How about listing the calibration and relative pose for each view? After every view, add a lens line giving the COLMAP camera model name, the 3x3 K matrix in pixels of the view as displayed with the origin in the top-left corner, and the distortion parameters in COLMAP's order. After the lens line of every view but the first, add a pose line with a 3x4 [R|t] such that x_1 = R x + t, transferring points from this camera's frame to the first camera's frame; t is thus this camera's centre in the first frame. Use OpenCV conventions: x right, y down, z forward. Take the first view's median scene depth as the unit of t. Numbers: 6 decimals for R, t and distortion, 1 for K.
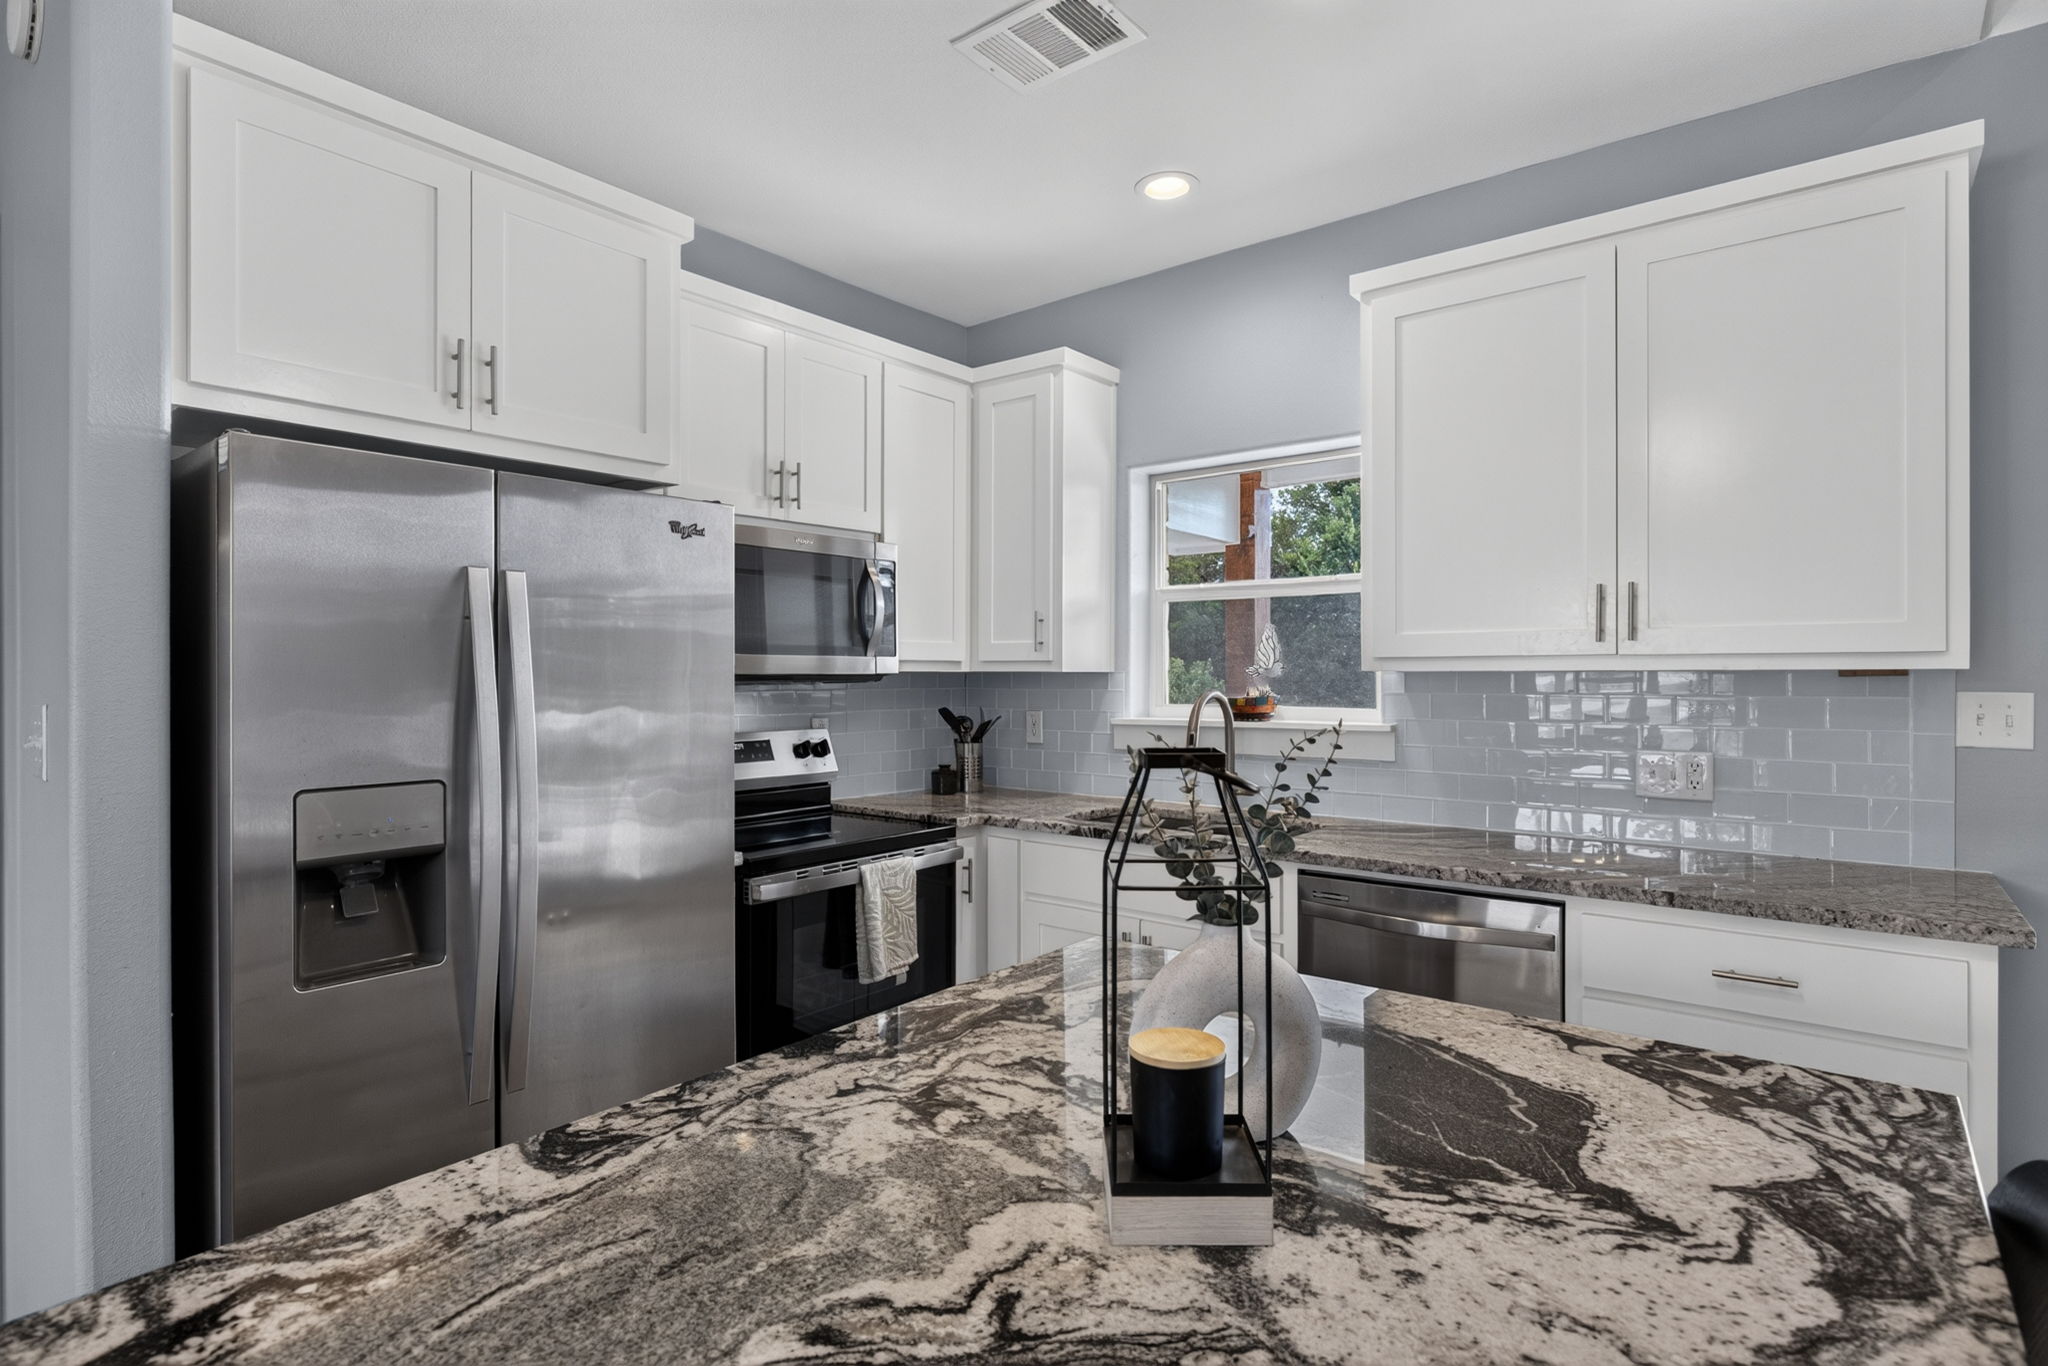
lens RADIAL K [[1034.8, 0, 1023.4], [0, 1034.8, 670.7], [0, 0, 1]] dist [-0.000575, -0.002682]
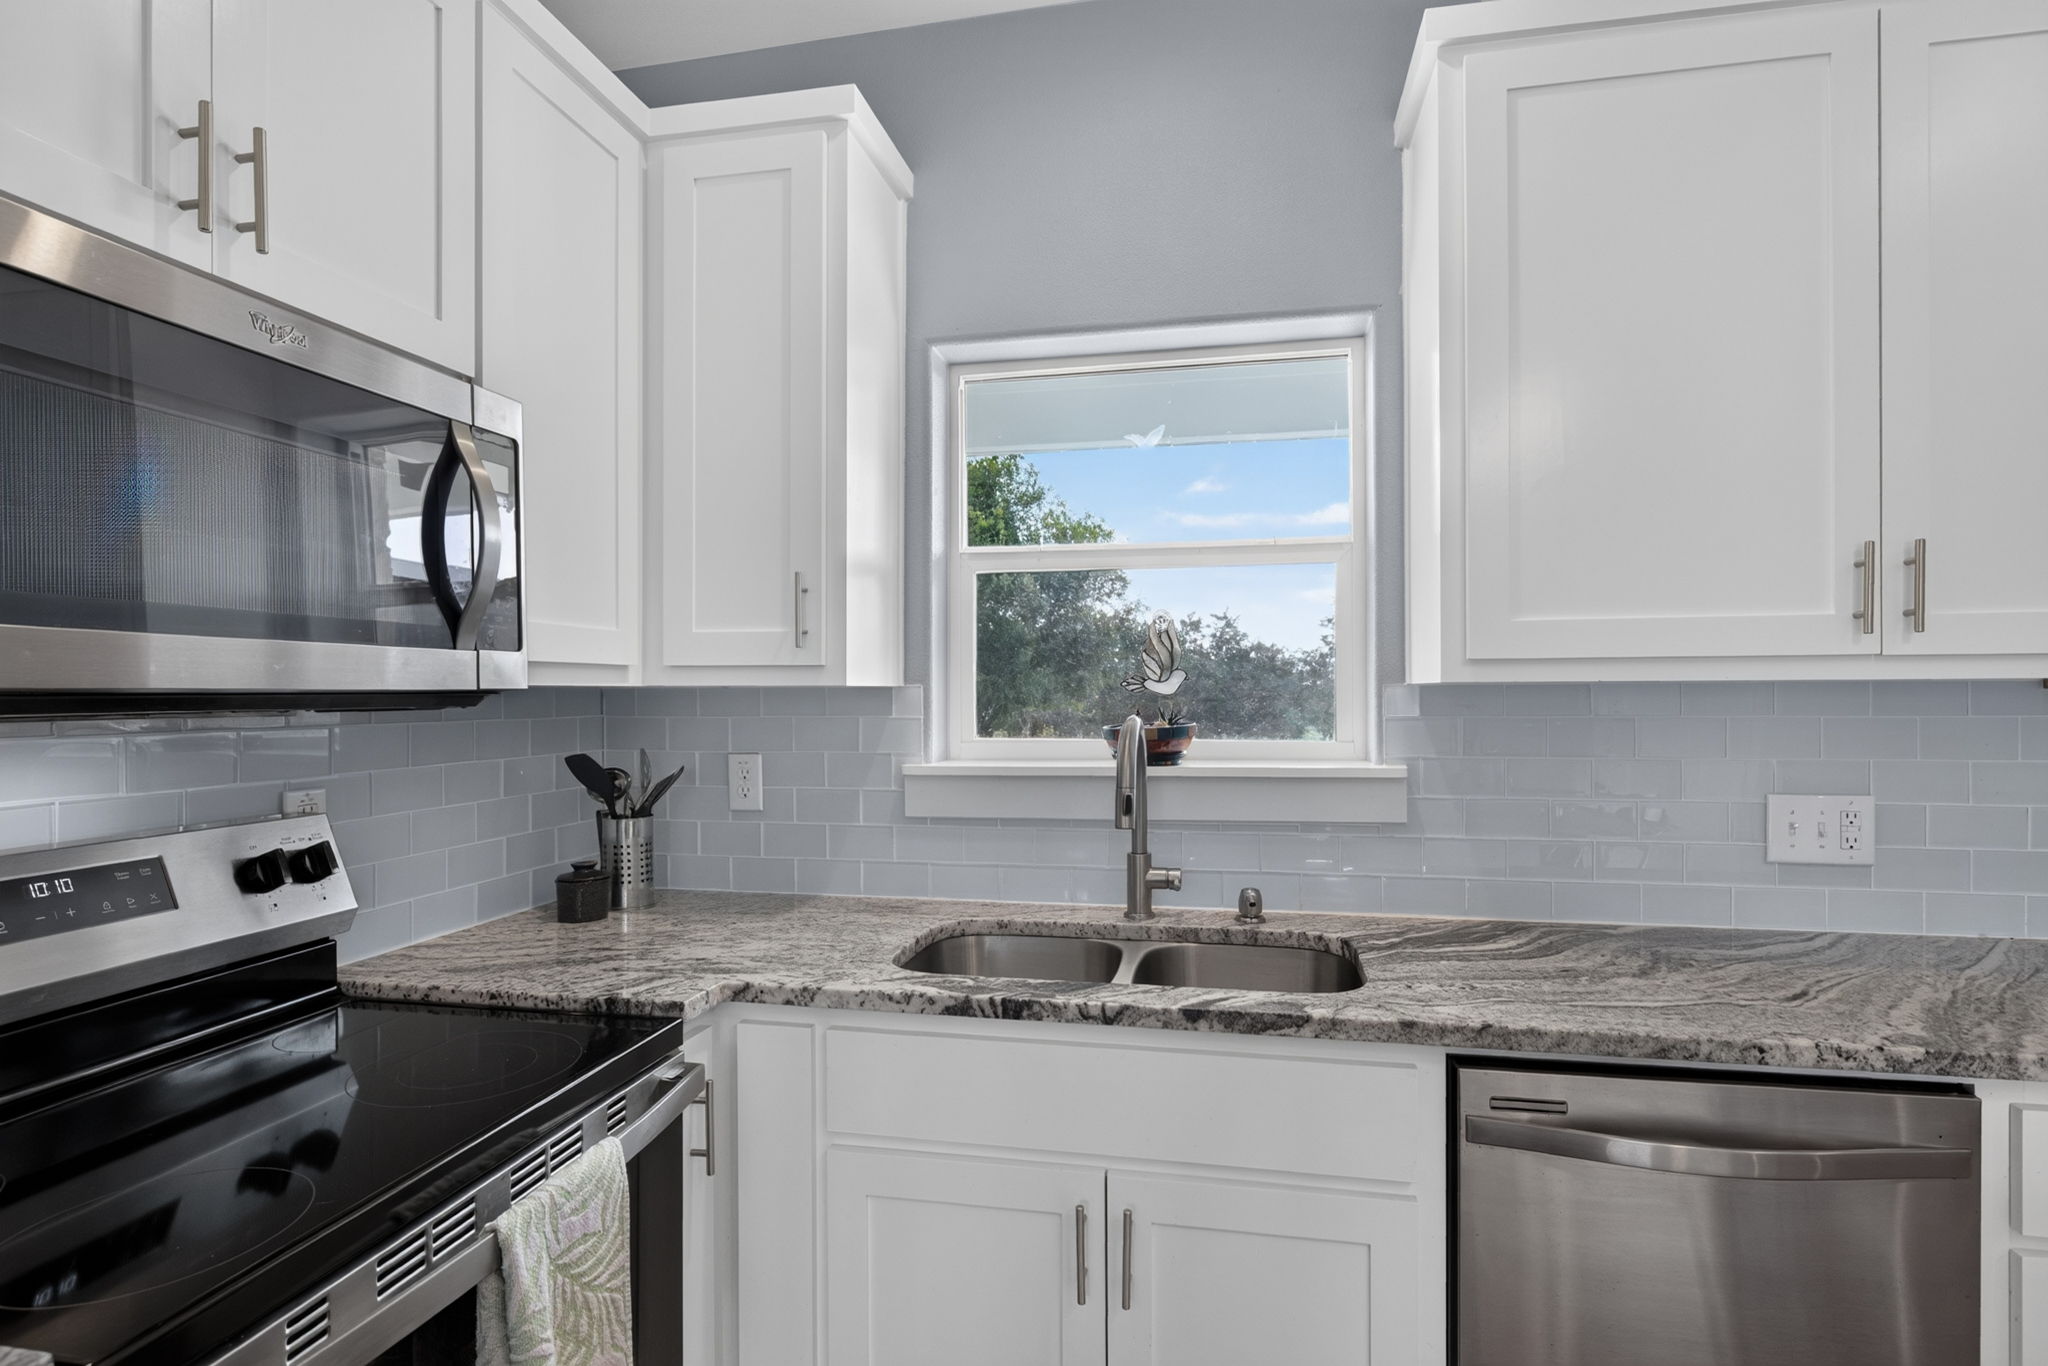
lens RADIAL K [[1034.8, 0, 1049.5], [0, 1034.8, 695.4], [0, 0, 1]] dist [-0.000575, -0.002682]
pose [[0.887257, -0.005153, 0.461247, -0.139644], [0.002326, 0.999975, 0.006697, 0.003374], [-0.461270, -0.004869, 0.887246, 0.546207]]
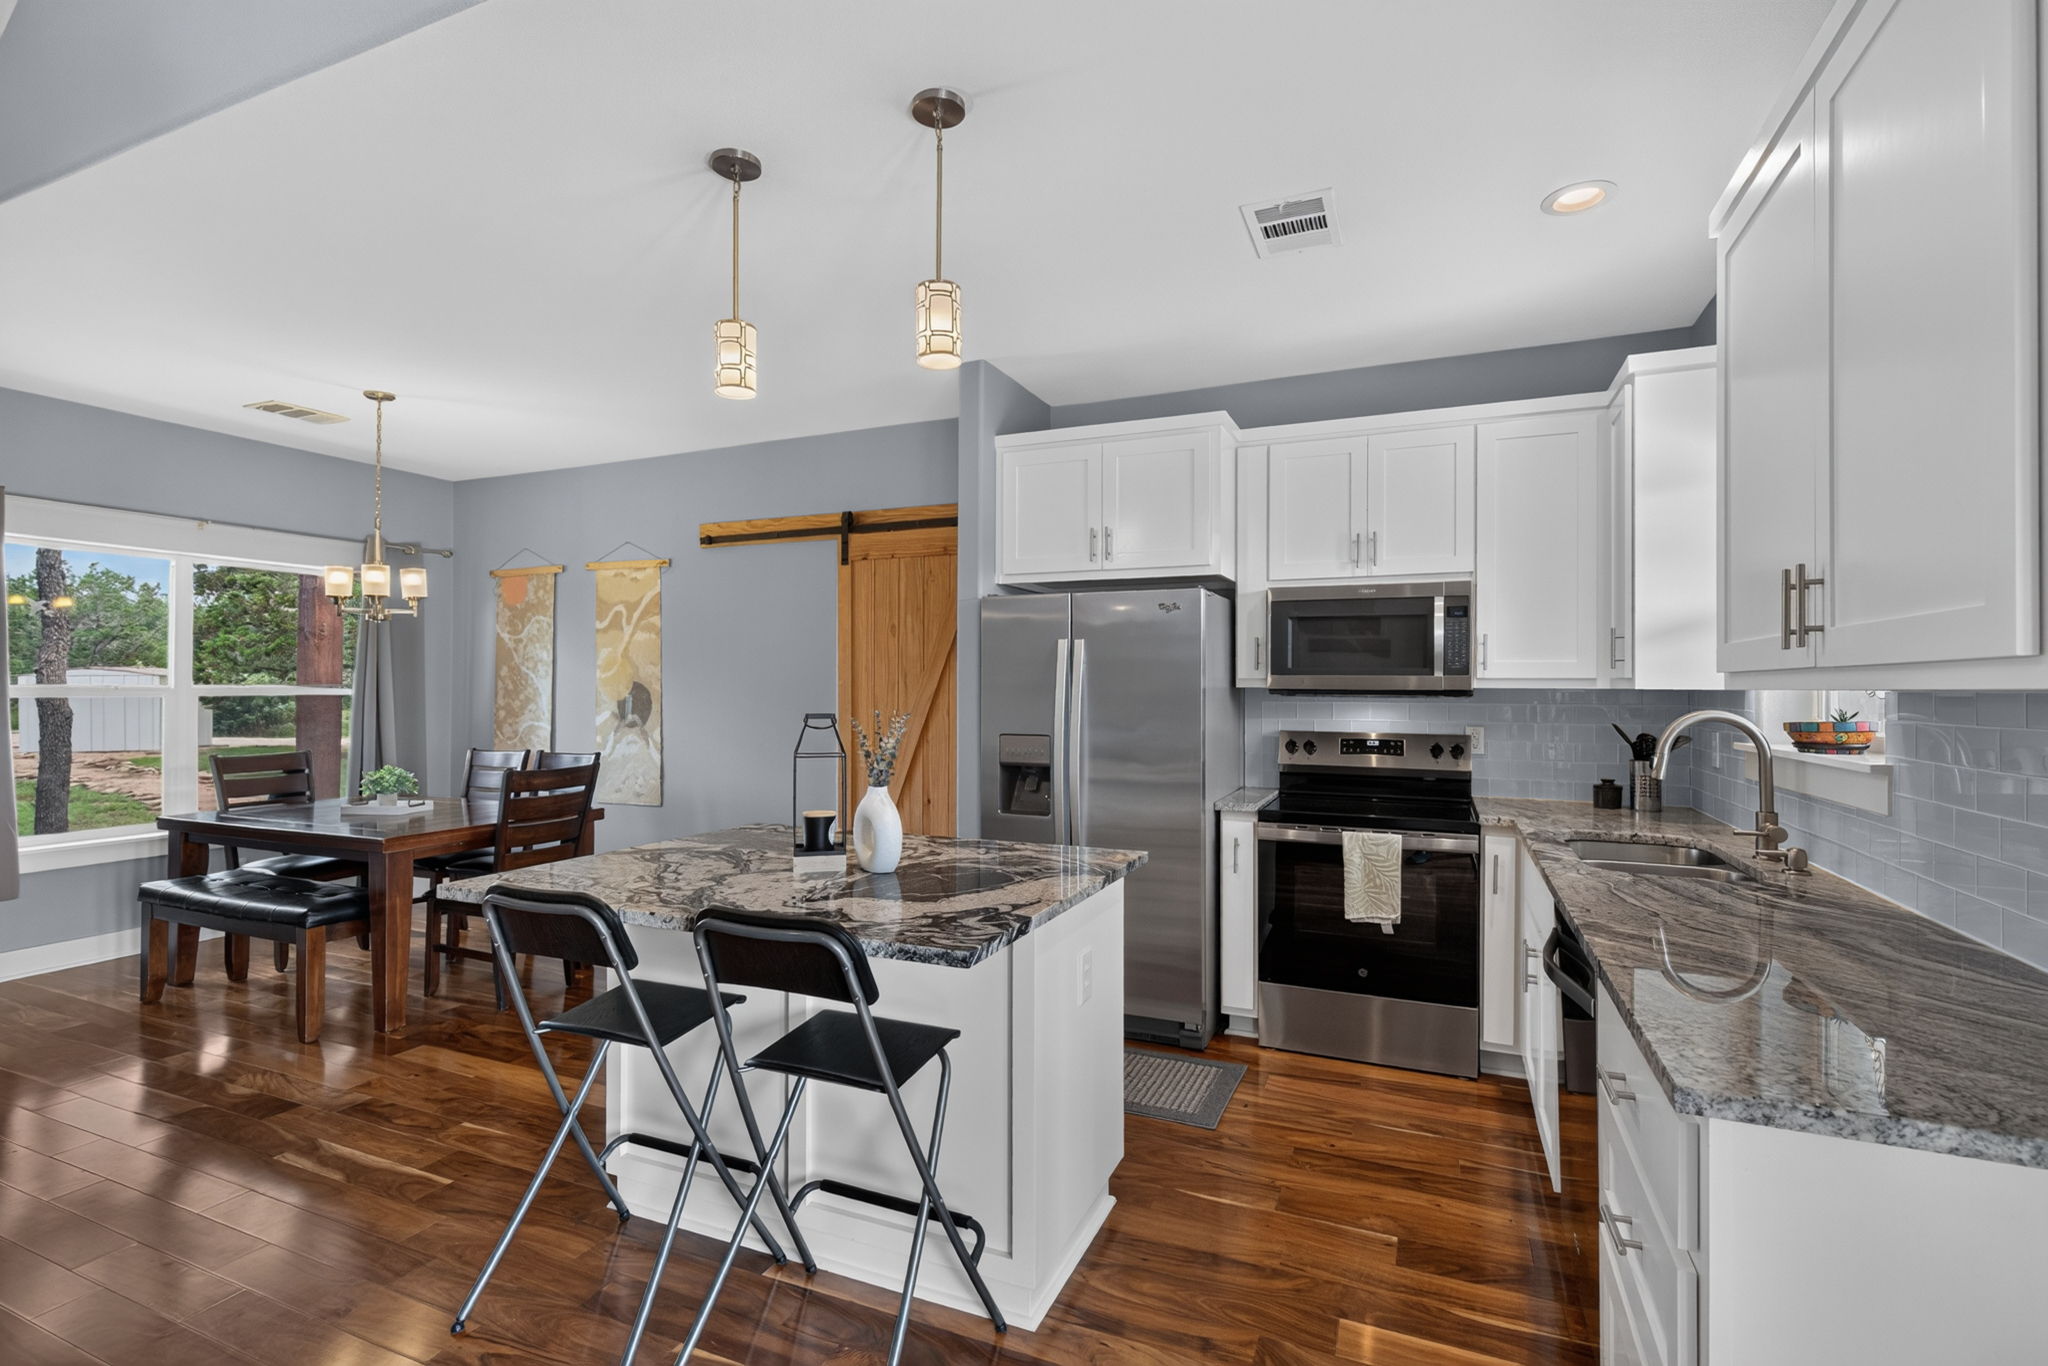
lens RADIAL K [[939.2, 0, 1026.1], [0, 939.2, 676.2], [0, 0, 1]] dist [-0.002831, 0.000470]
pose [[0.302747, -0.010704, -0.953011, 0.822230], [-0.000330, 0.999936, -0.011336, -0.000962], [0.953071, 0.003747, 0.302724, 0.222938]]
